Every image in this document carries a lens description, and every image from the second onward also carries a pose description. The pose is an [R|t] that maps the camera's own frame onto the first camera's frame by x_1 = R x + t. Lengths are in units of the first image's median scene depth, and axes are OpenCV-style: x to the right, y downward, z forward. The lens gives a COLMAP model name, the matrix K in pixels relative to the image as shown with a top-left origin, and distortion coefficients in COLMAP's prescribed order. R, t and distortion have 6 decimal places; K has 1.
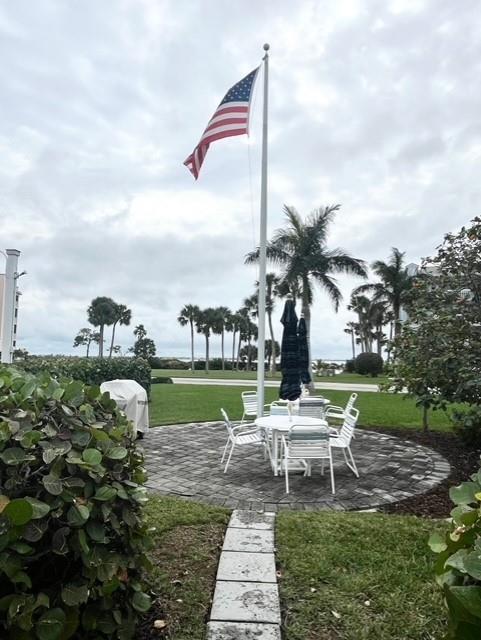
lens RADIAL K [[501.4, 0, 235.9], [0, 501.4, 314.9], [0, 0, 1]] dist [0.027962, -0.055336]
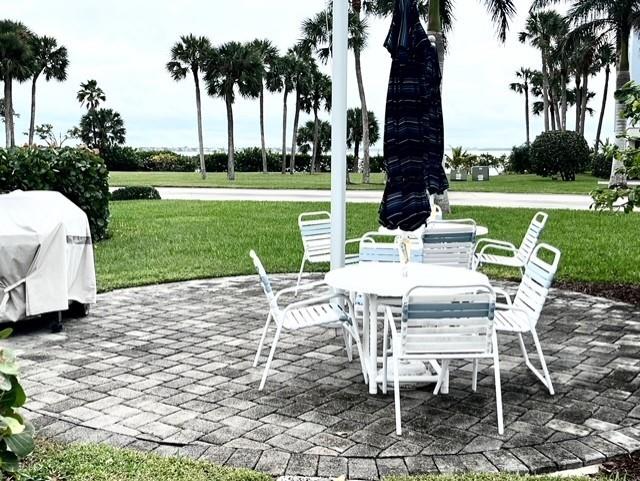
lens RADIAL K [[501.4, 0, 315.8], [0, 501.4, 241.7], [0, 0, 1]] dist [0.027962, -0.055336]
pose [[0.999857, -0.015050, -0.007689, 0.030960], [0.016280, 0.979845, 0.199096, 0.085519], [0.004537, -0.199193, 0.979950, 0.534072]]
